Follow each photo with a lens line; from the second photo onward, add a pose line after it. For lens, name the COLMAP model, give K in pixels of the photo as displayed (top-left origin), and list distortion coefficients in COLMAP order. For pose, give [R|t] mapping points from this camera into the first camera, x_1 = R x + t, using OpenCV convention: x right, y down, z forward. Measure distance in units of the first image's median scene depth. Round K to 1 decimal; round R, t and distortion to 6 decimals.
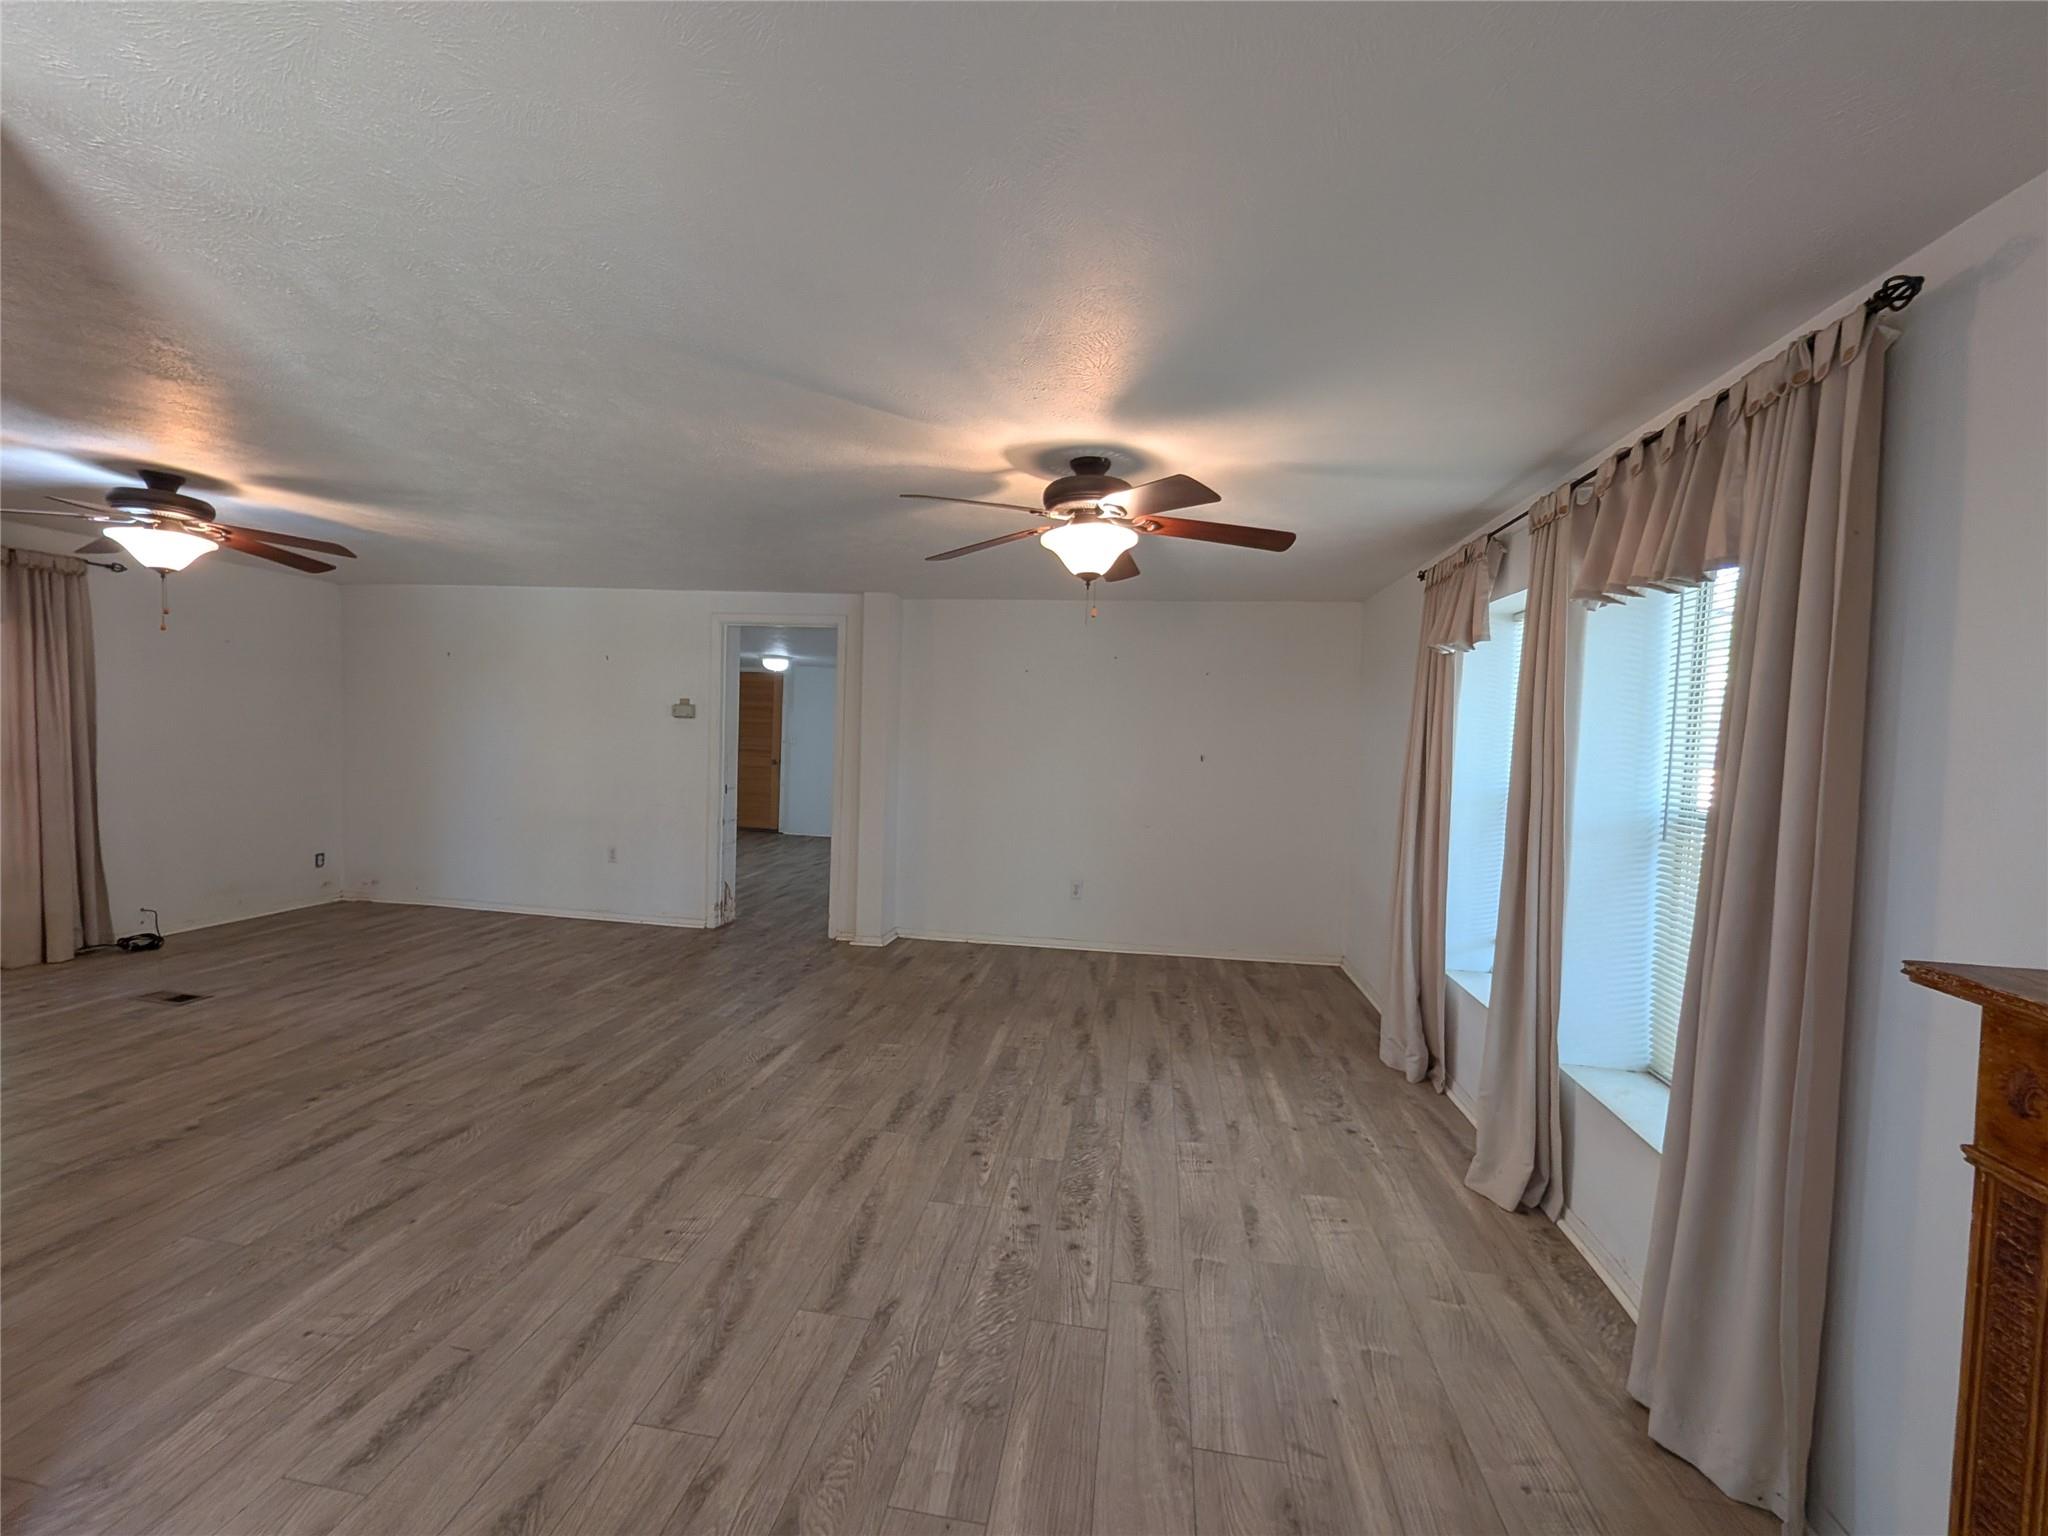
lens RADIAL K [[815.9, 0, 1032.3], [0, 815.9, 756.4], [0, 0, 1]] dist [-0.000203, -0.000452]
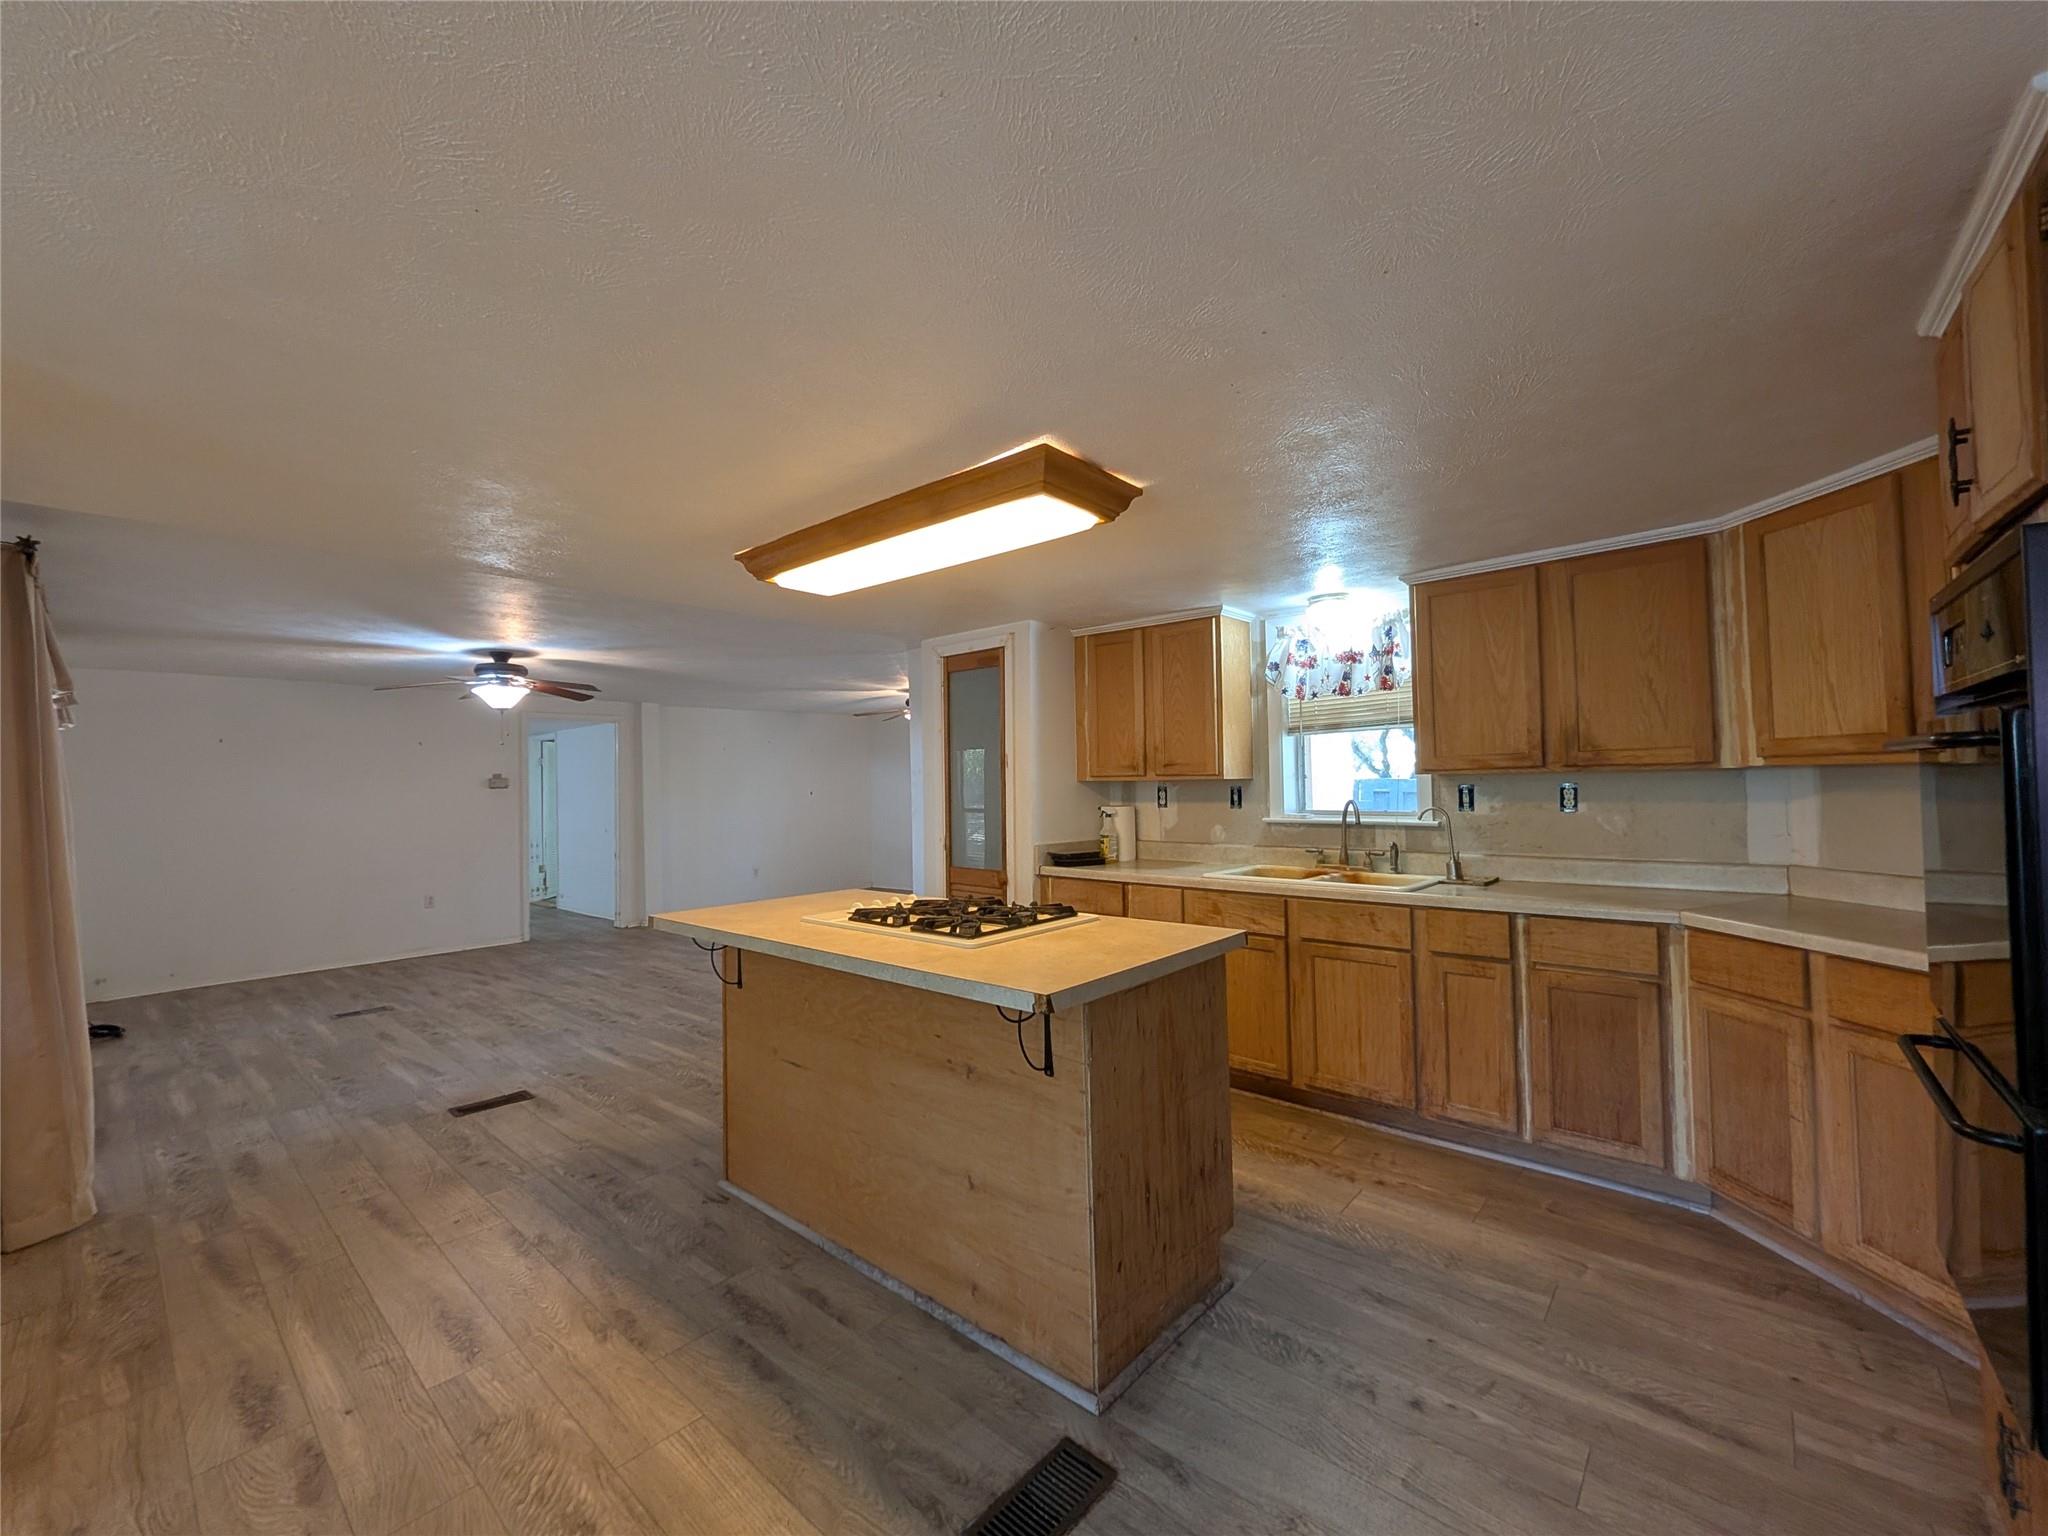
lens RADIAL K [[822.5, 0, 1023.9], [0, 822.5, 757.2], [0, 0, 1]] dist [0.001195, -0.000454]
pose [[0.536157, -0.022150, 0.843828, -1.973674], [0.067386, 0.997588, -0.016630, -0.028585], [-0.841424, 0.065778, 0.536357, -0.878205]]
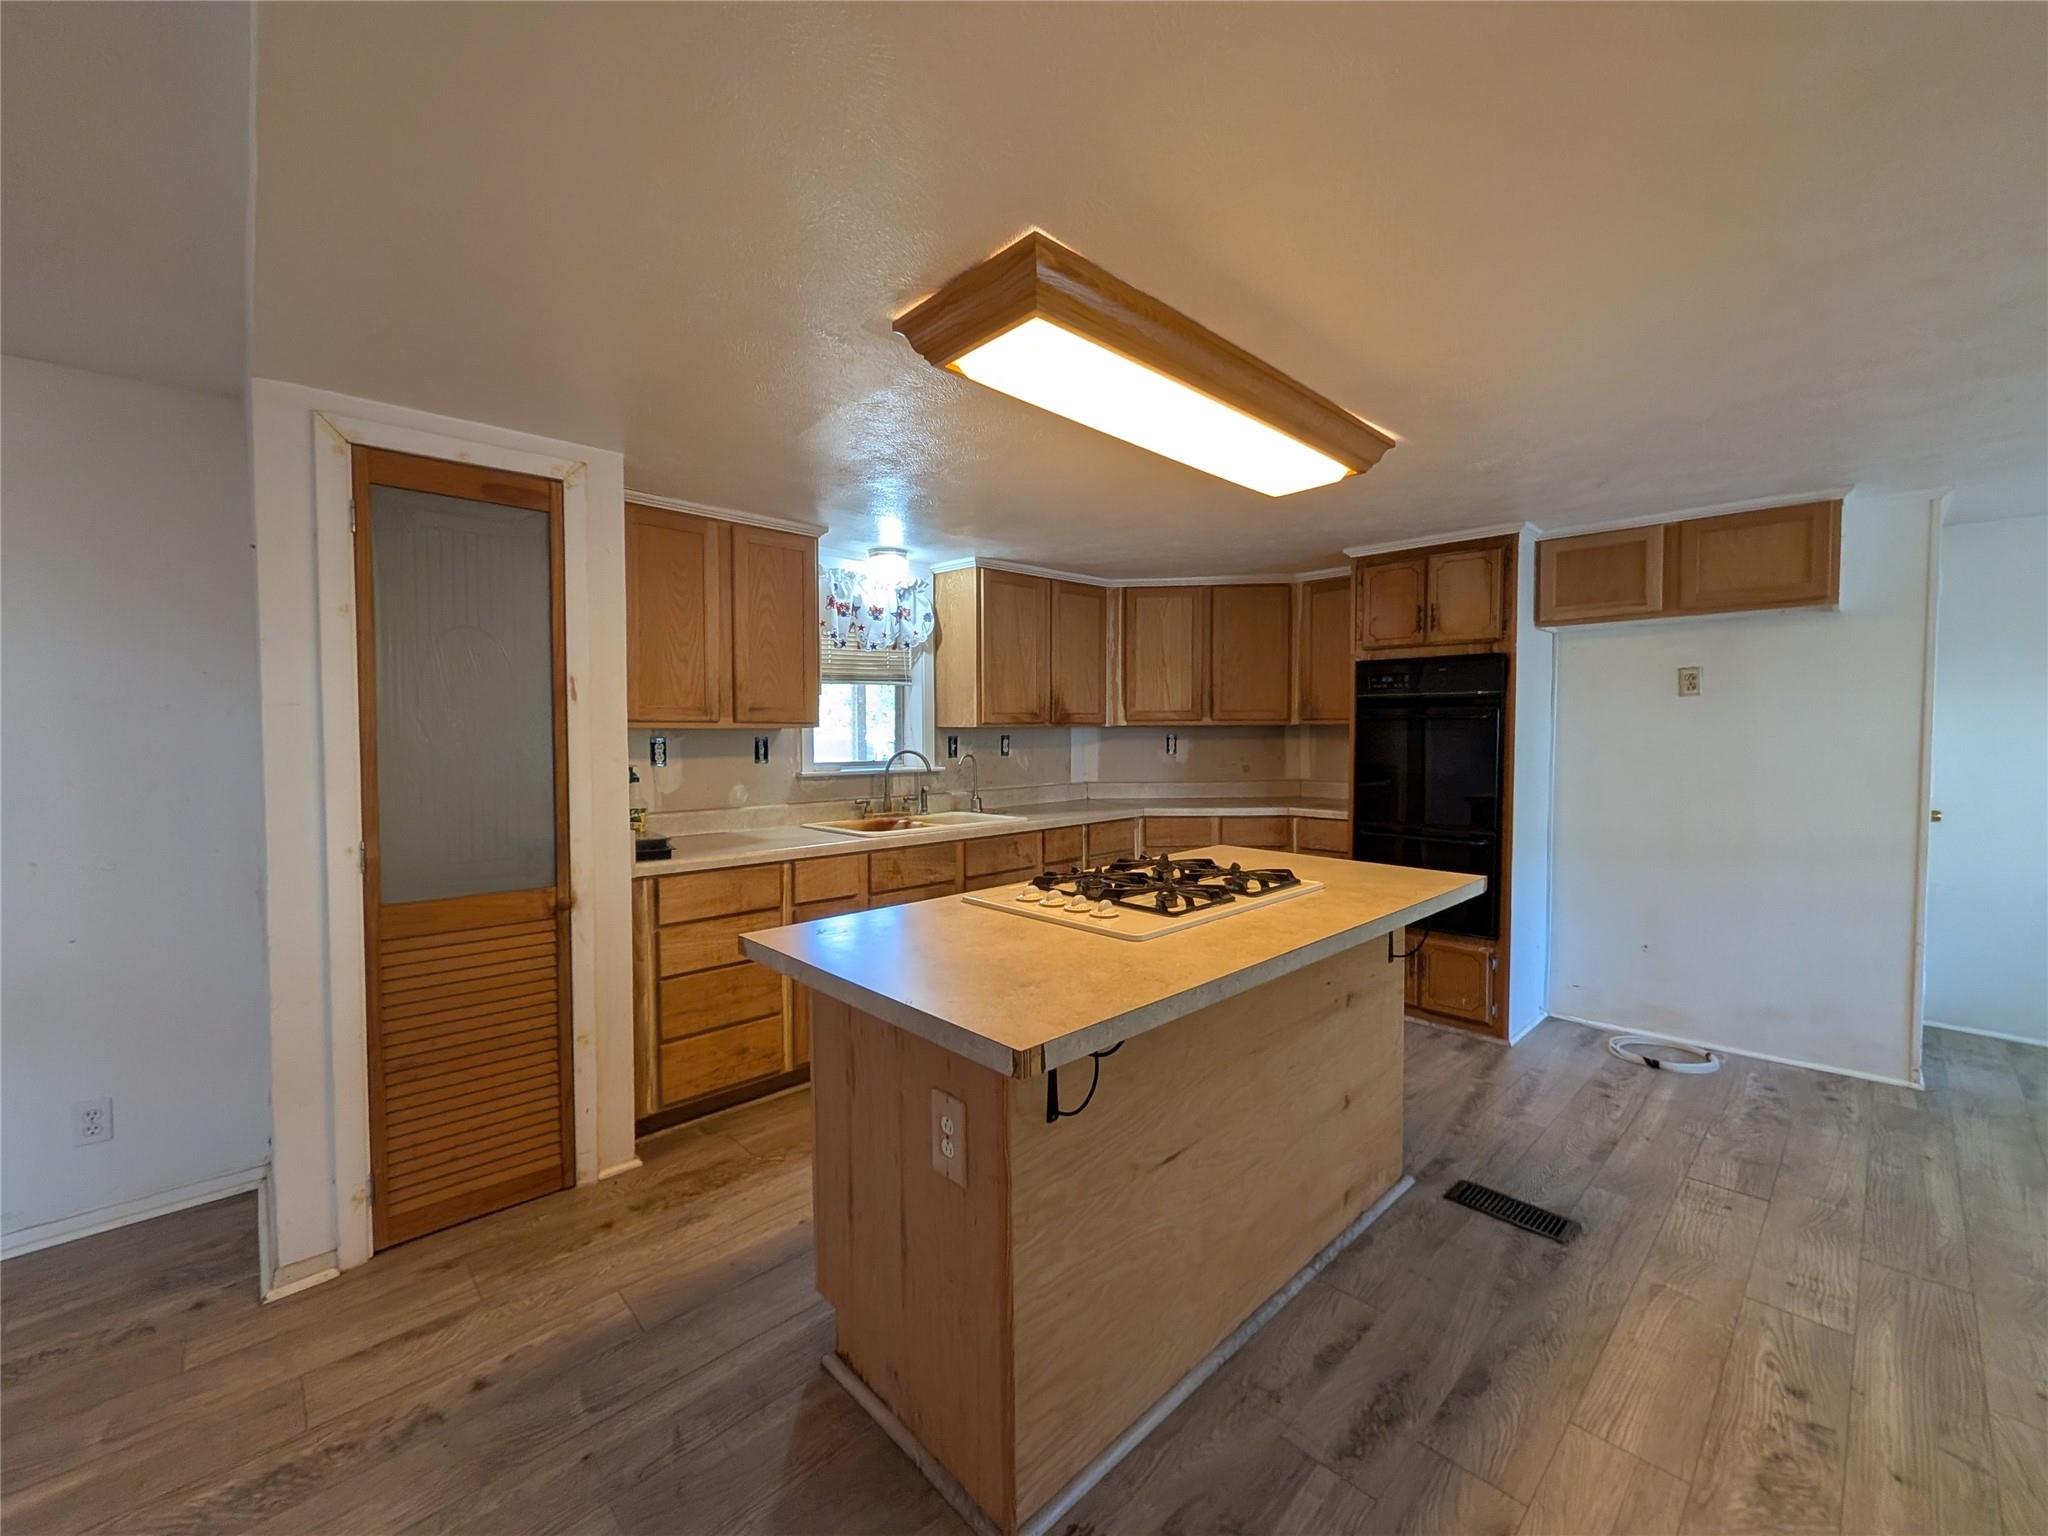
lens RADIAL K [[822.5, 0, 1023.9], [0, 822.5, 757.2], [0, 0, 1]] dist [0.001195, -0.000454]
pose [[-0.788752, -0.057587, 0.612009, -1.643353], [-0.006740, 0.996353, 0.085065, -0.051901], [-0.614675, 0.062971, -0.786263, 0.230846]]
